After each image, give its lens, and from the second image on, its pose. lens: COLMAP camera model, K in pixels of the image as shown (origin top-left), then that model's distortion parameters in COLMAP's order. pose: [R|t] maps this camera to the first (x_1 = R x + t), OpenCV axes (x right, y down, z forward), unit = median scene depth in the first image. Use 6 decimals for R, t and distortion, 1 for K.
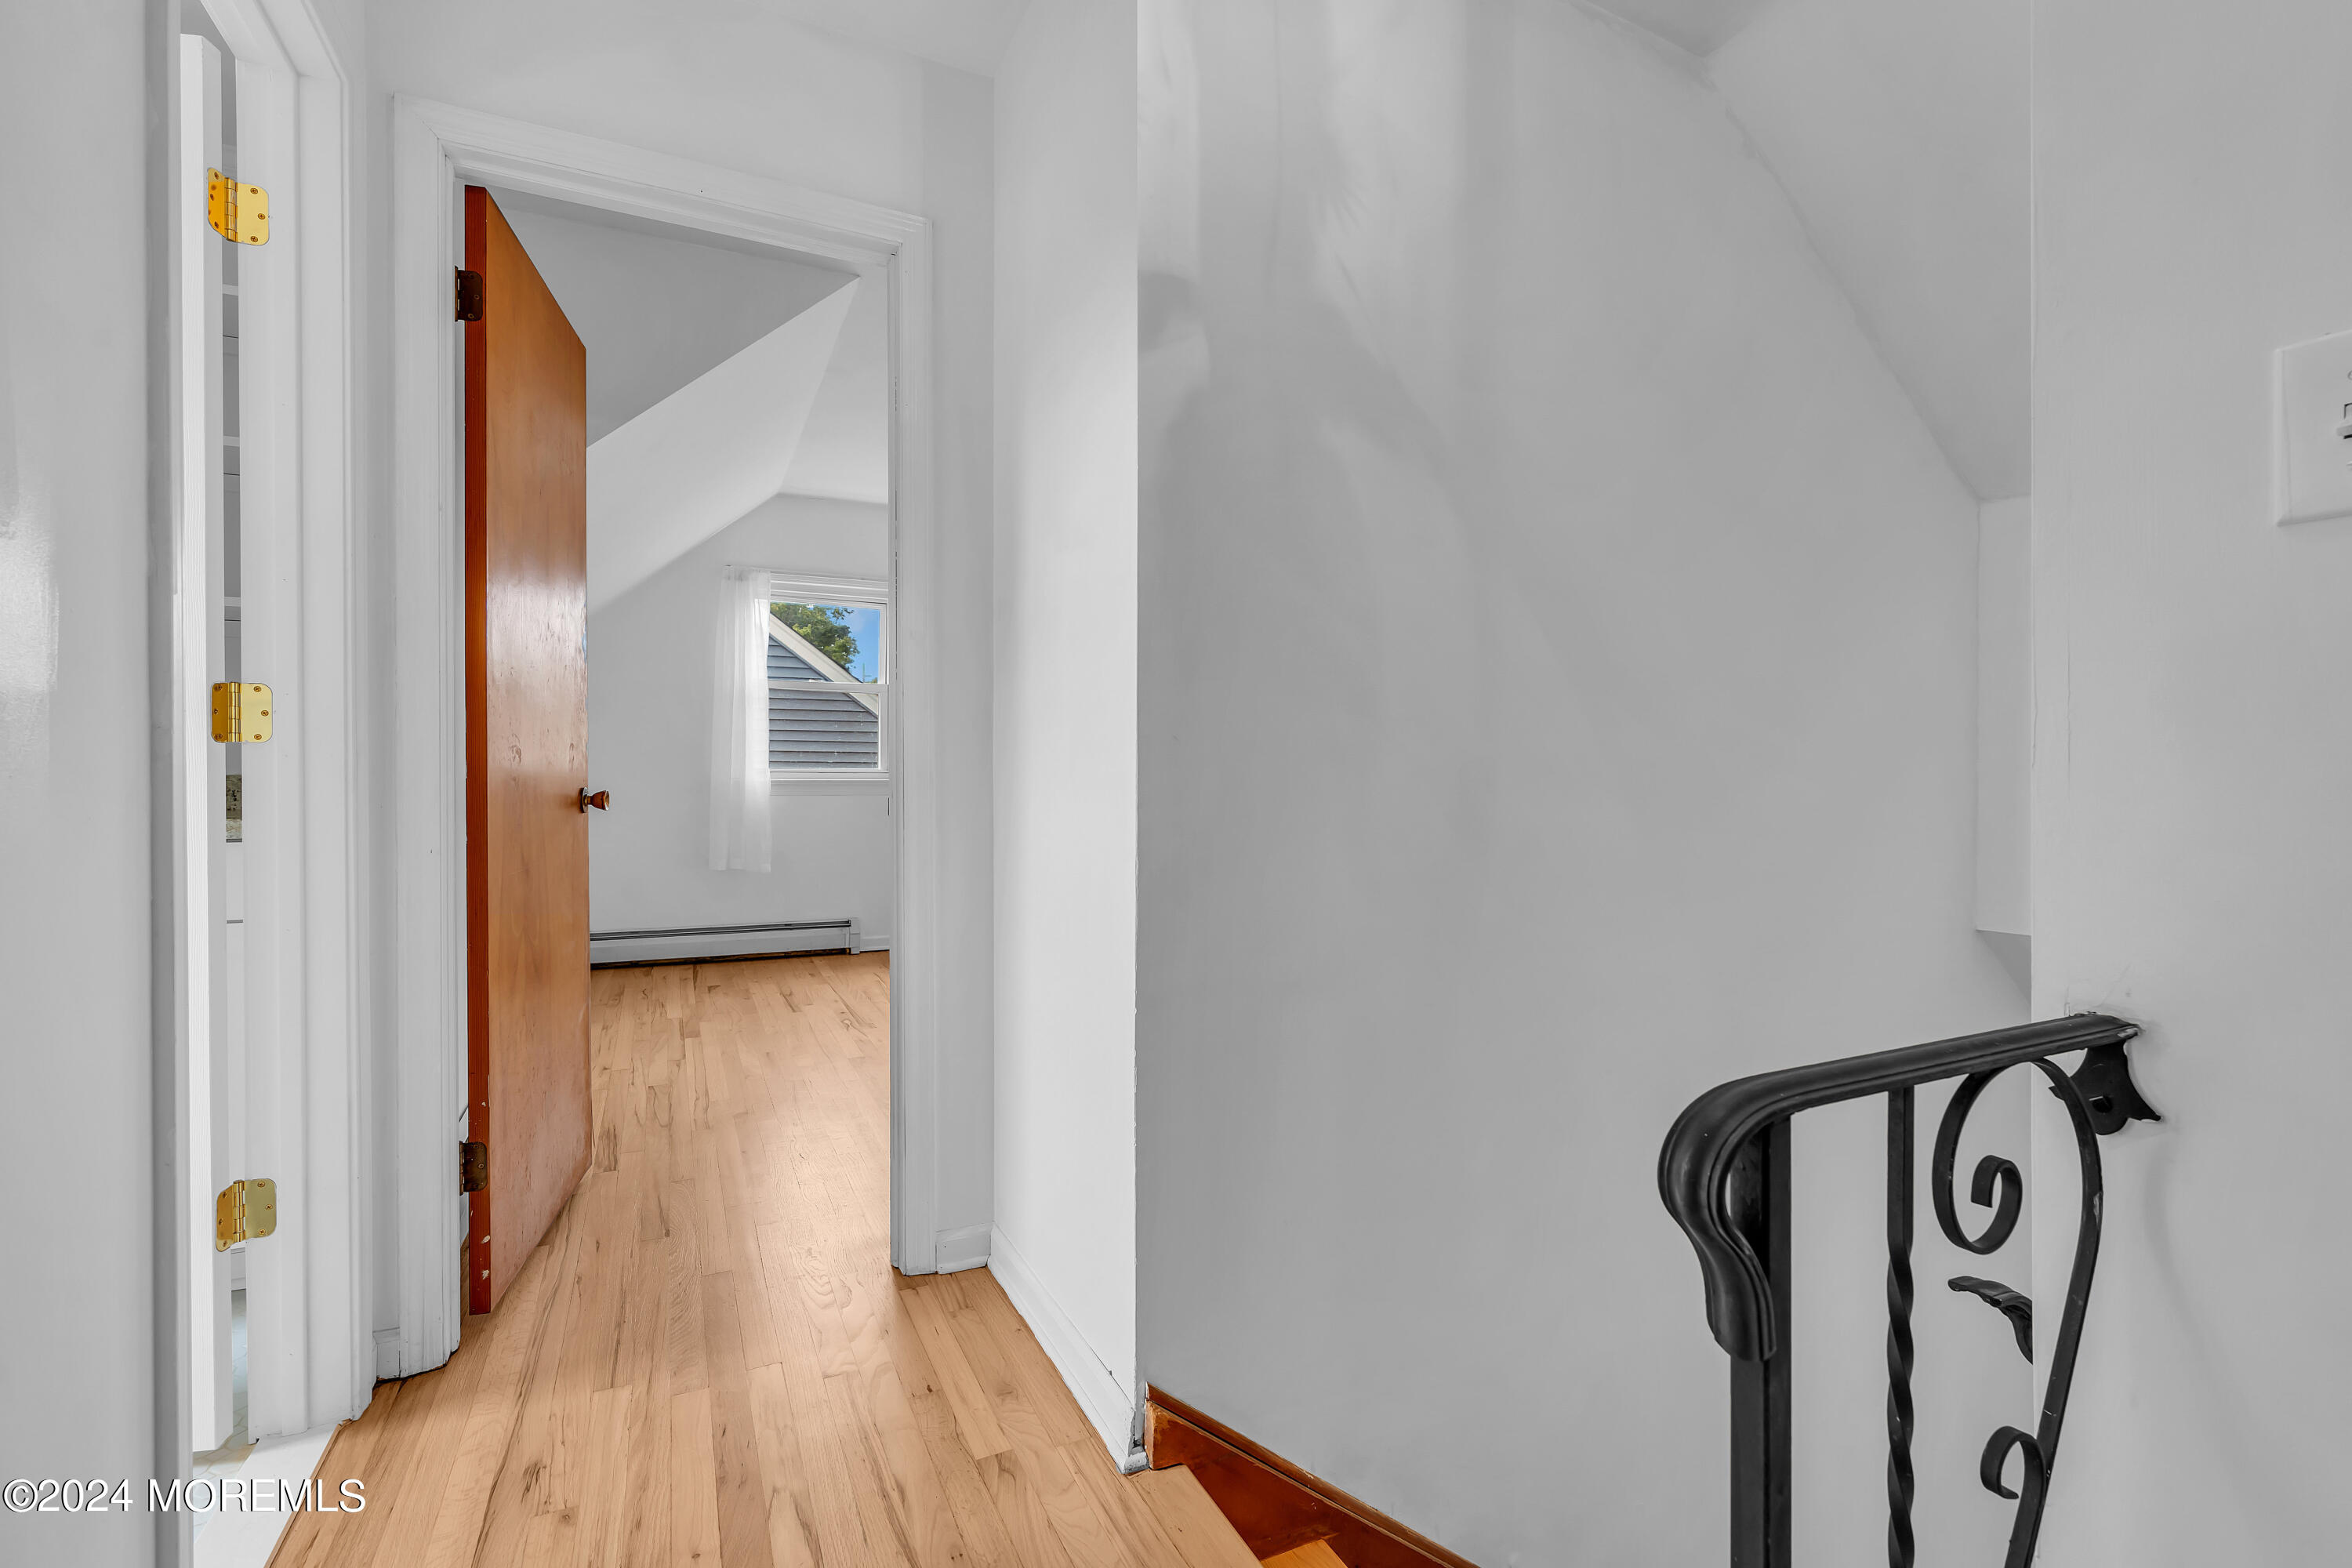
lens RADIAL K [[1060.7, 0, 1167.2], [0, 1060.7, 772.8], [0, 0, 1]] dist [-0.010561, 0.002827]
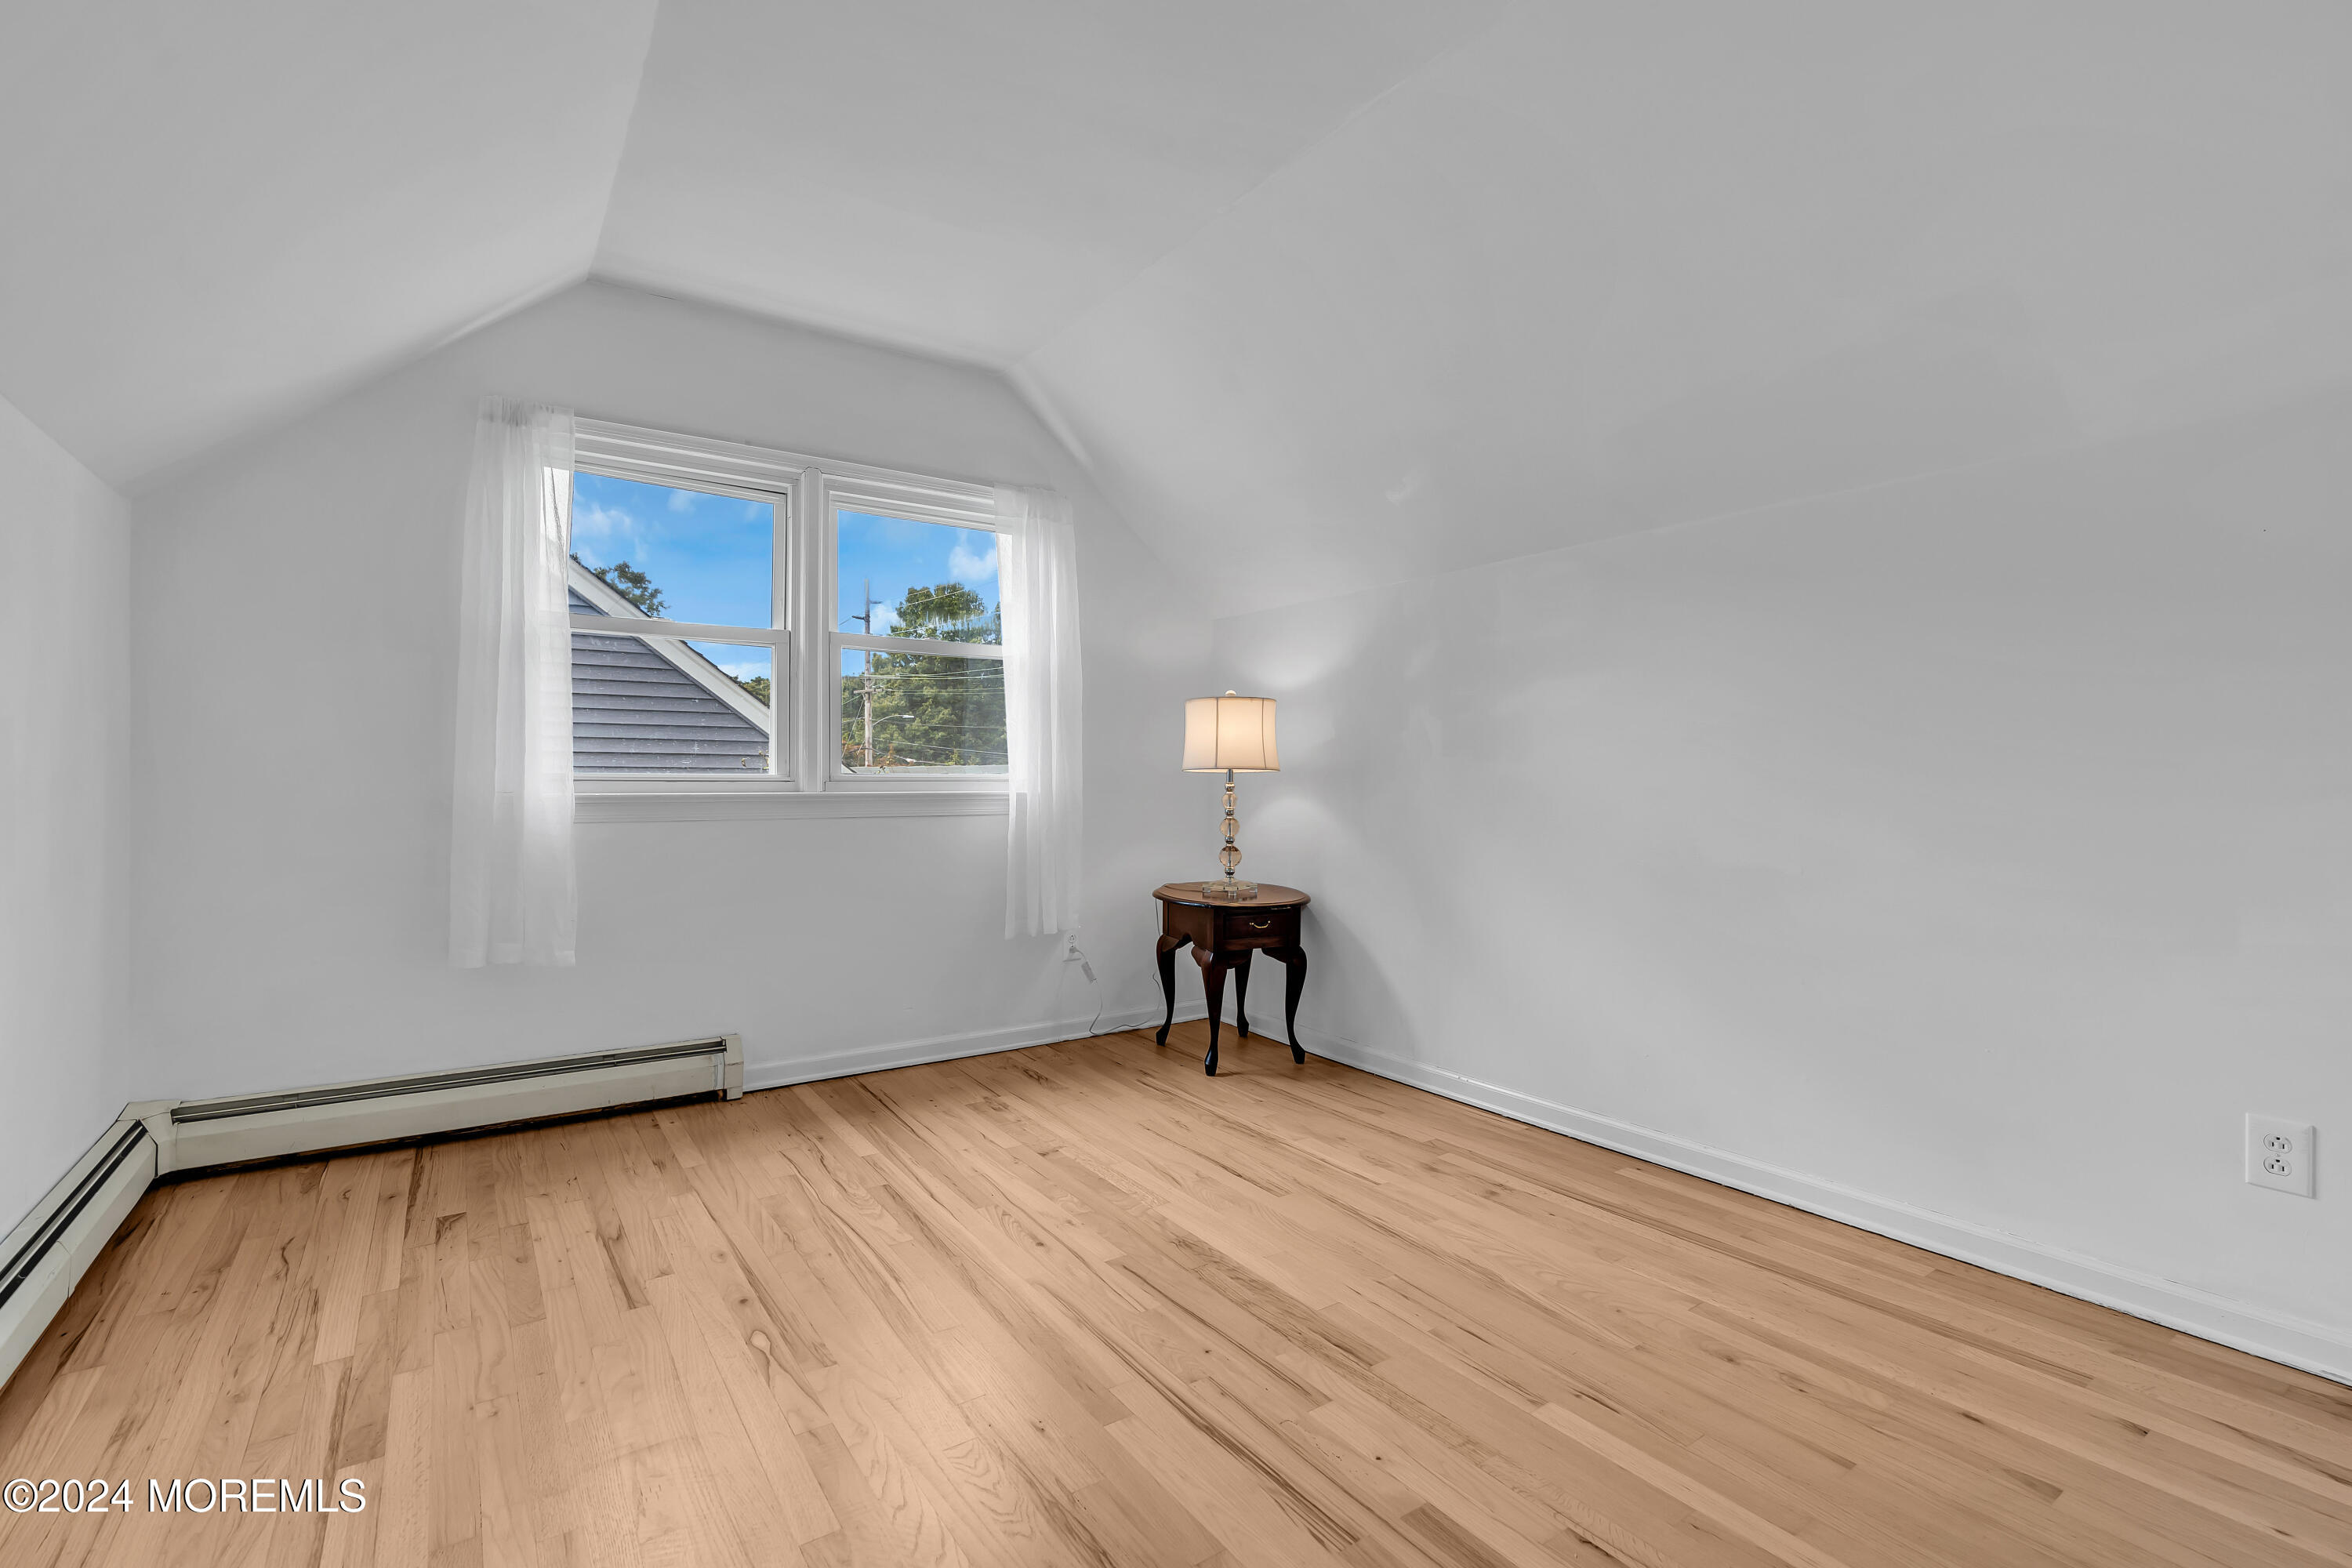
lens RADIAL K [[1060.7, 0, 1172.4], [0, 1060.7, 774.9], [0, 0, 1]] dist [-0.010561, 0.002827]
pose [[0.987652, -0.002659, 0.156641, -0.159181], [0.003636, 0.999976, -0.005952, 0.000974], [-0.156622, 0.006448, 0.987638, 0.423418]]
